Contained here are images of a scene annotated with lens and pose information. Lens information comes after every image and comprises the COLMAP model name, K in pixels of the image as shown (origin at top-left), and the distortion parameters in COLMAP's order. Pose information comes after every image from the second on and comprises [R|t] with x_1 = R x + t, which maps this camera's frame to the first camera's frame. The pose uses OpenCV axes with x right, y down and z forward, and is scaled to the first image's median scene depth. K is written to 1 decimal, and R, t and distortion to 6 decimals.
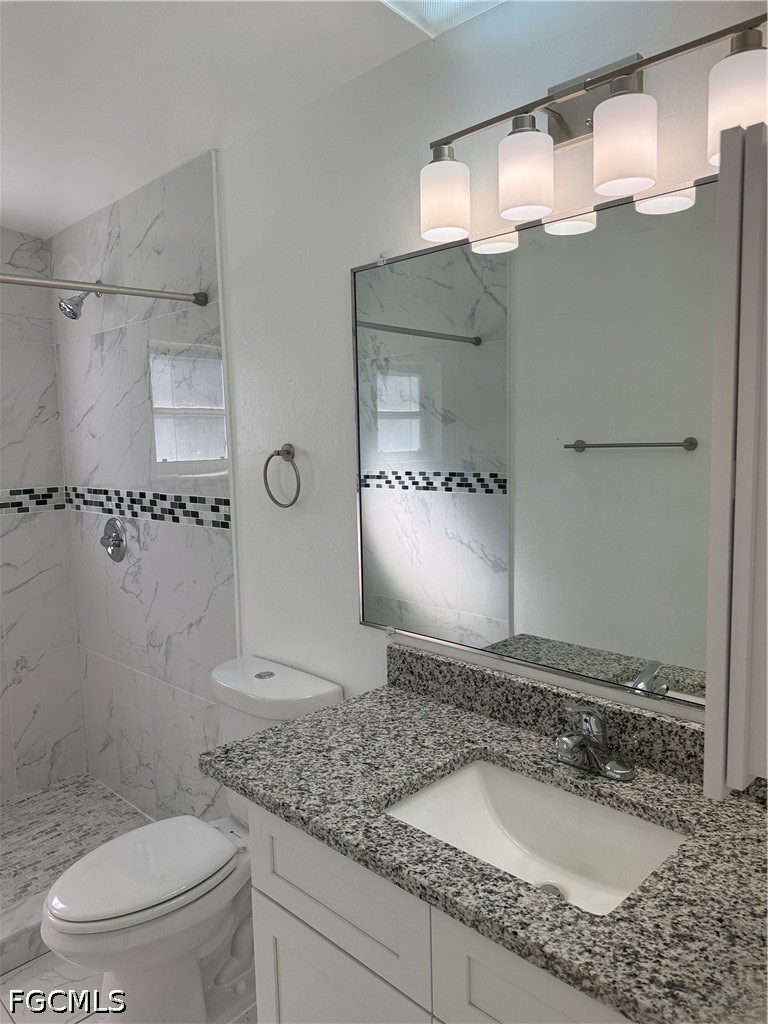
lens RADIAL K [[714.5, 0, 384.0], [0, 714.5, 512.0], [0, 0, 1]] dist [0.073715, -0.108857]
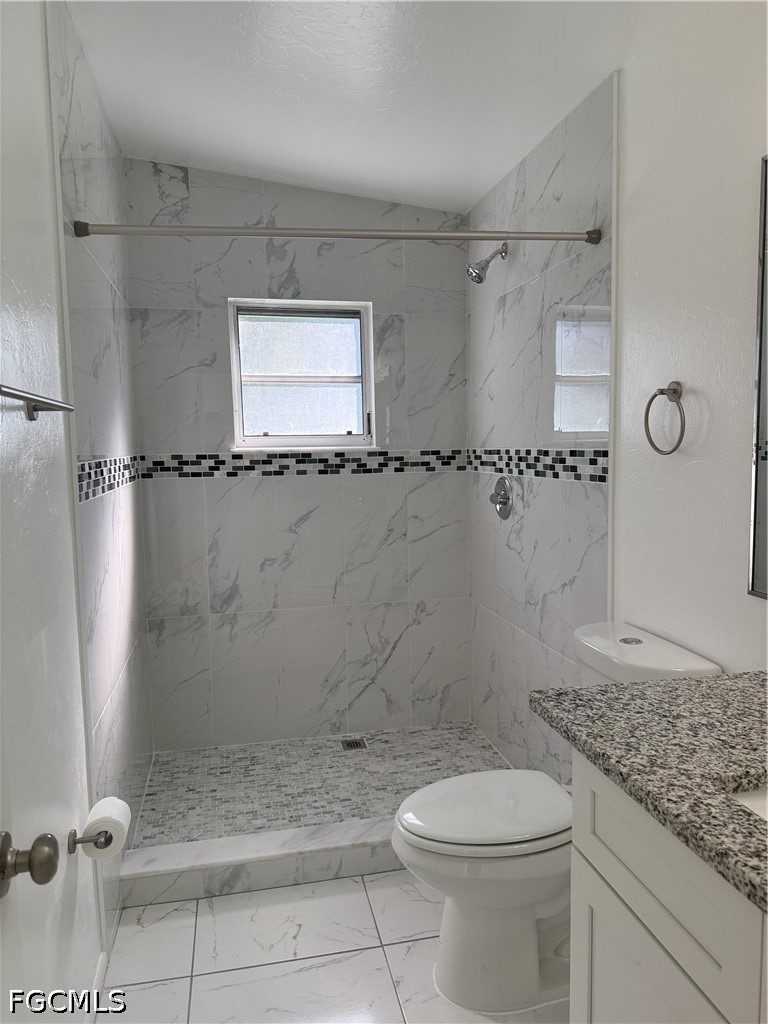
lens RADIAL K [[714.5, 0, 384.0], [0, 714.5, 512.0], [0, 0, 1]] dist [0.073715, -0.108857]
pose [[0.842046, 0.065260, -0.535443, 0.047890], [-0.059016, 0.997841, 0.028807, 0.057573], [0.536167, 0.007343, 0.844080, 0.066495]]
